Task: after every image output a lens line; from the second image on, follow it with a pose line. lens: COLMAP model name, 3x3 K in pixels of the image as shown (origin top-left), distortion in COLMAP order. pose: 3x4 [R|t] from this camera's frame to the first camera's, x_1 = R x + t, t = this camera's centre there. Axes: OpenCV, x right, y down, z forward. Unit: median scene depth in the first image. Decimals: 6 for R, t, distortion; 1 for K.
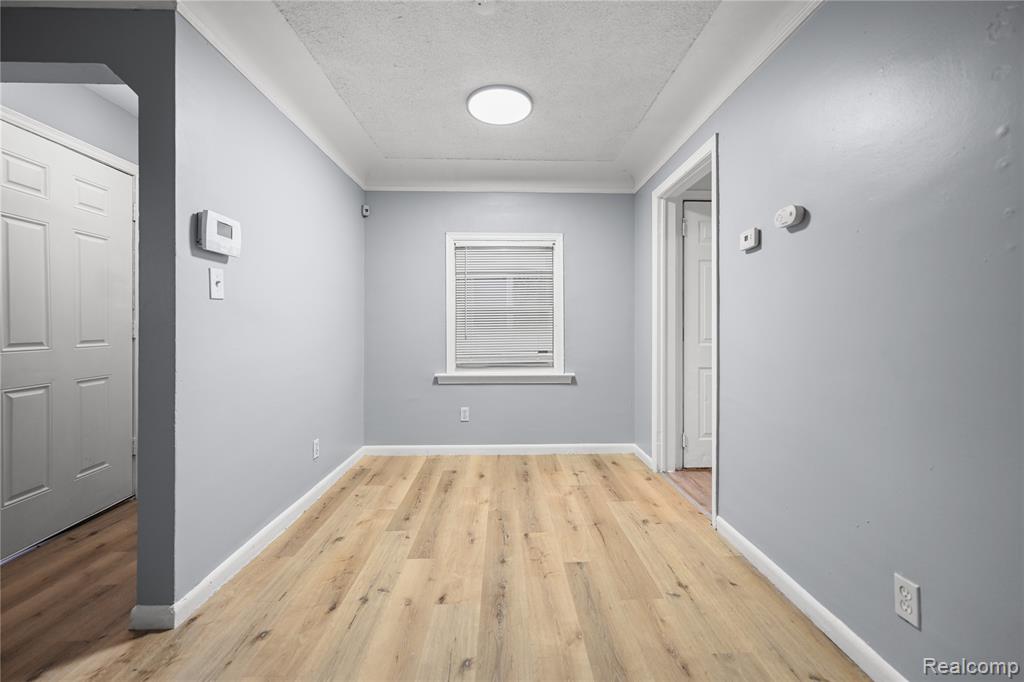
lens RADIAL K [[411.1, 0, 513.8], [0, 411.1, 327.4], [0, 0, 1]] dist [-0.002465, -0.000163]
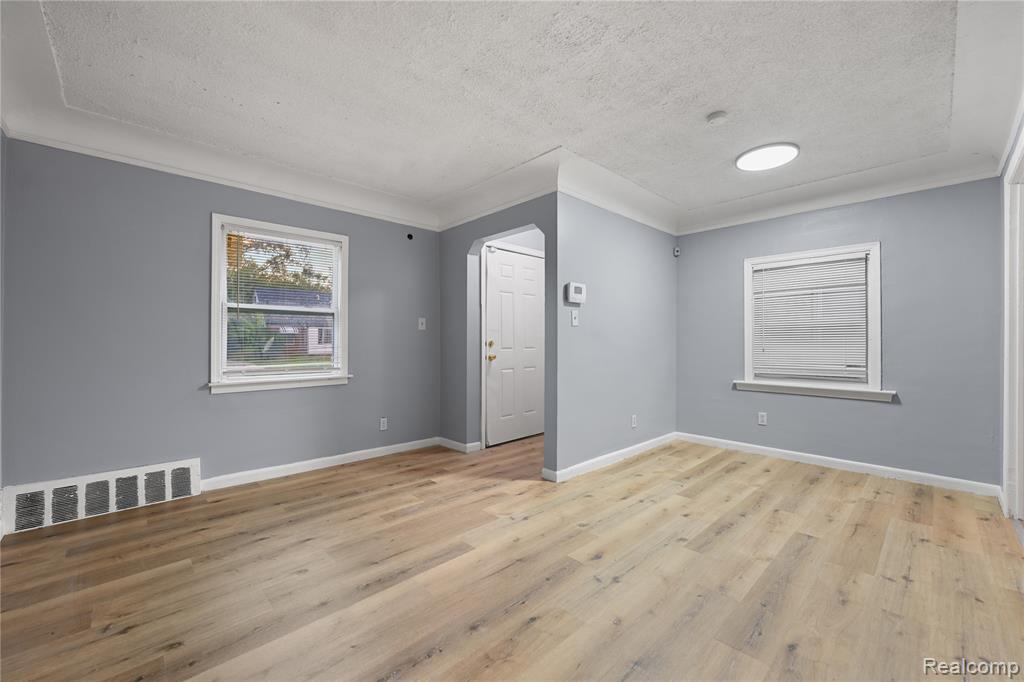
lens RADIAL K [[411.1, 0, 513.8], [0, 411.1, 327.4], [0, 0, 1]] dist [-0.002465, -0.000163]
pose [[0.665964, -0.022760, -0.745636, 0.340359], [-0.001966, 0.999477, -0.032264, -0.000152], [0.745981, 0.022953, 0.665571, -0.324894]]
